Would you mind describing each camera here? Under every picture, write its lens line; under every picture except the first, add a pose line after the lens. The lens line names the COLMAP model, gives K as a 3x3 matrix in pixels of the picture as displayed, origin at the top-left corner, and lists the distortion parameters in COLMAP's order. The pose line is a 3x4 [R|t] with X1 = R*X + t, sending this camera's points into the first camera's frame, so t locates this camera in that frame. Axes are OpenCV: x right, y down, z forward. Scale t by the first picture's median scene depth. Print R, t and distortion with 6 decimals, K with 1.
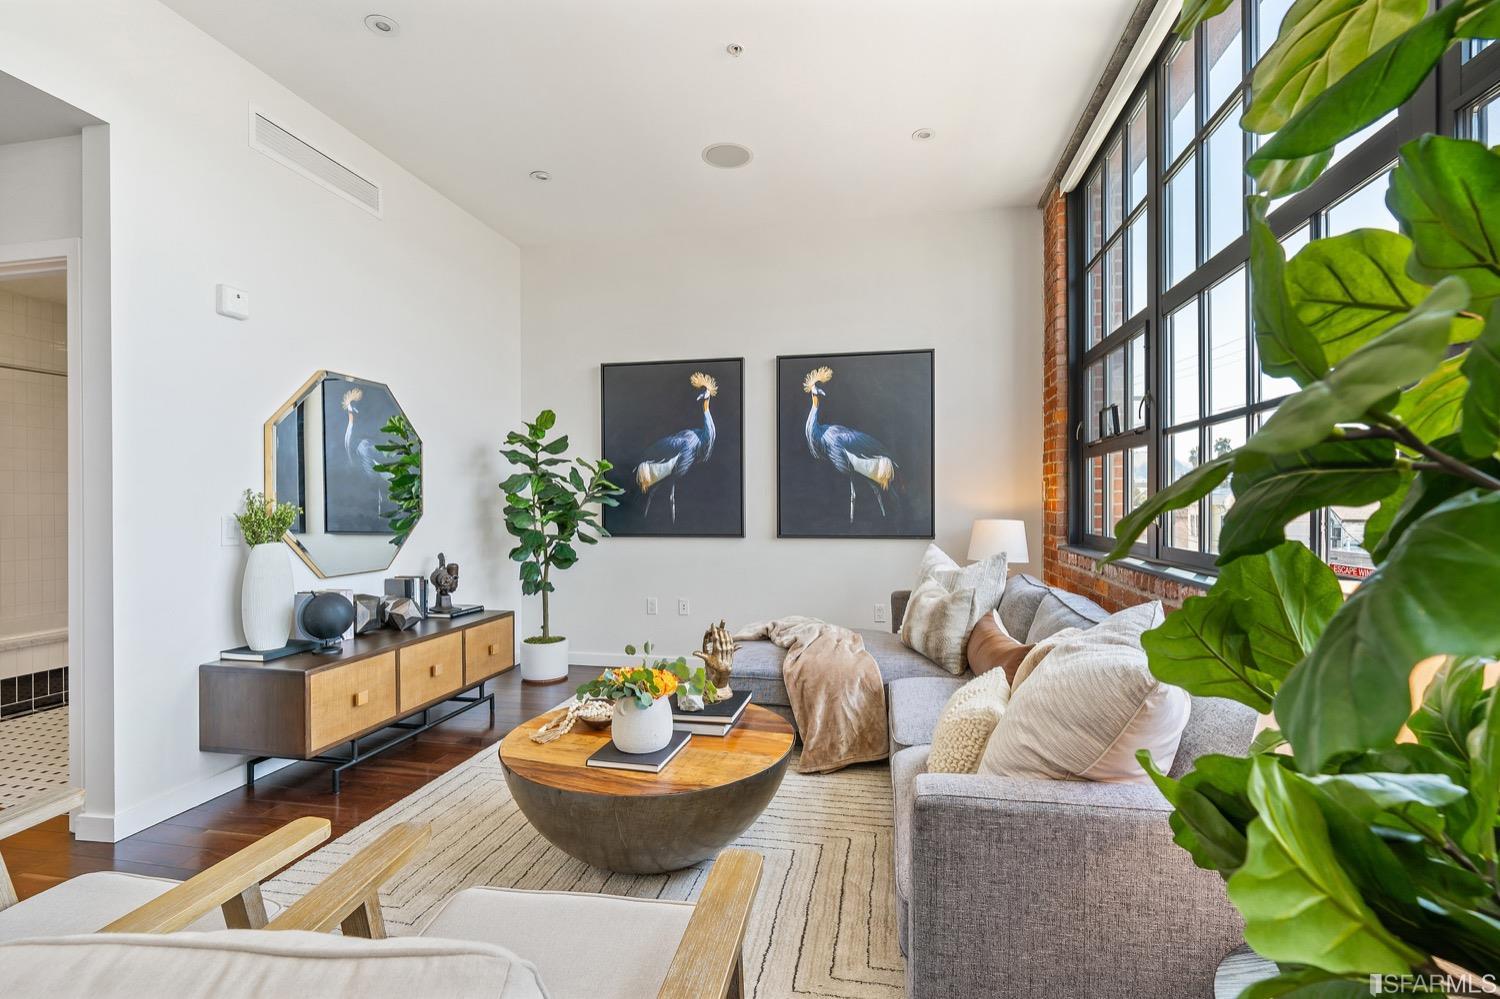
lens RADIAL K [[681.1, 0, 834.0], [0, 681.1, 529.5], [0, 0, 1]] dist [-0.010148, 0.002965]
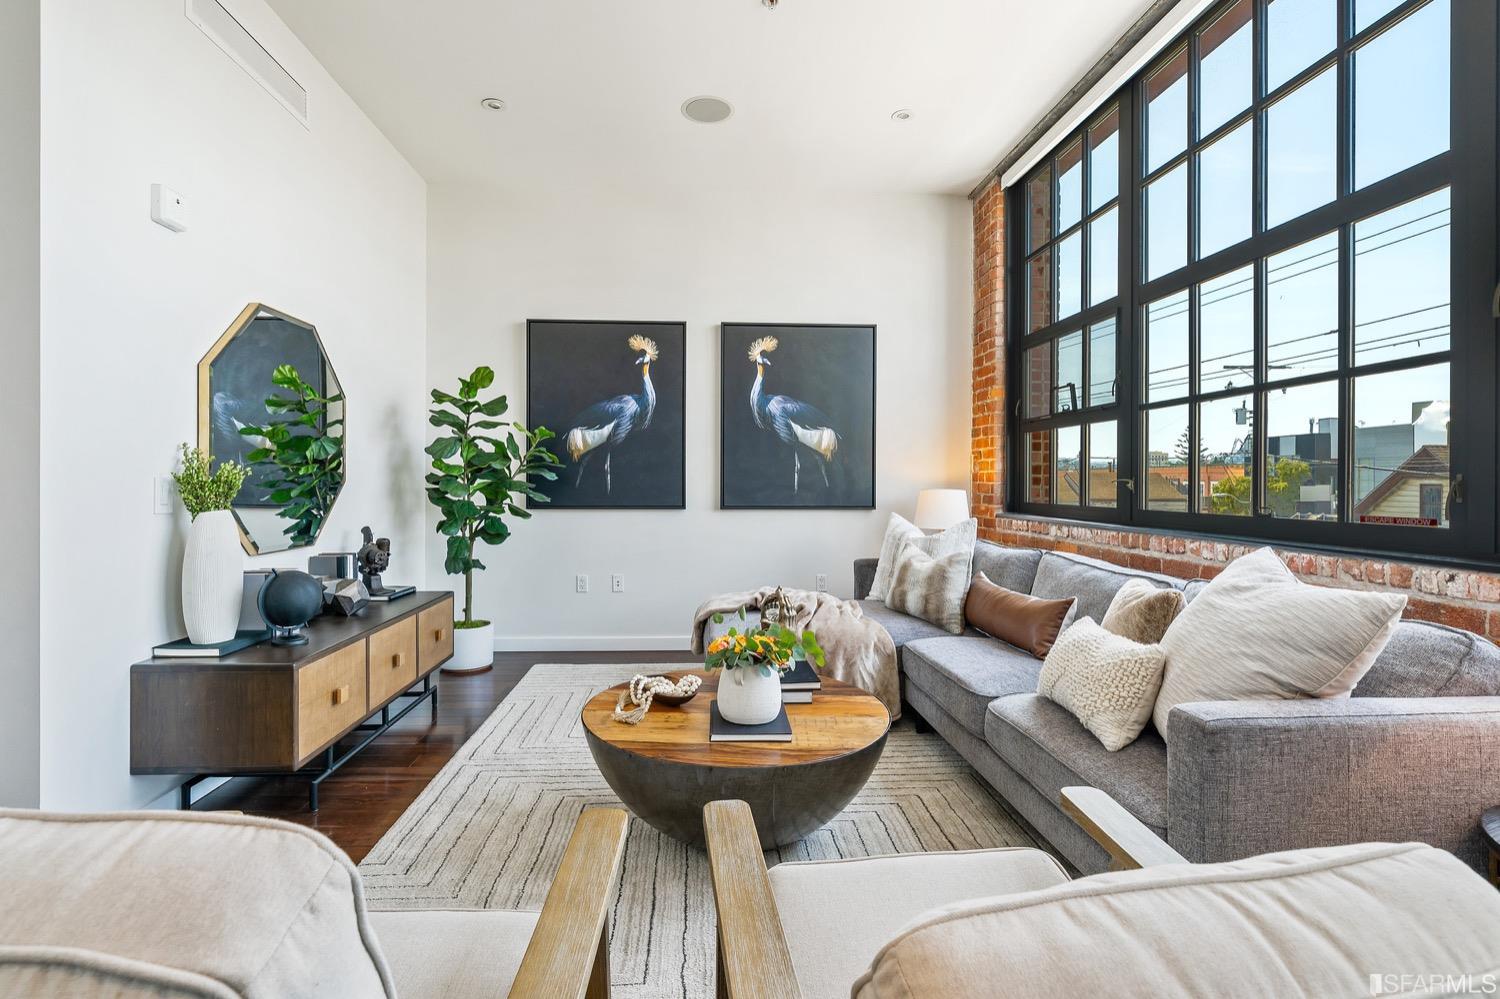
lens RADIAL K [[681.1, 0, 750.6], [0, 681.1, 513.9], [0, 0, 1]] dist [-0.010148, 0.002965]
pose [[0.970751, -0.006504, 0.240002, -0.291568], [0.006222, 0.999979, 0.001931, 0.018728], [-0.240009, -0.000381, 0.970771, 0.043640]]
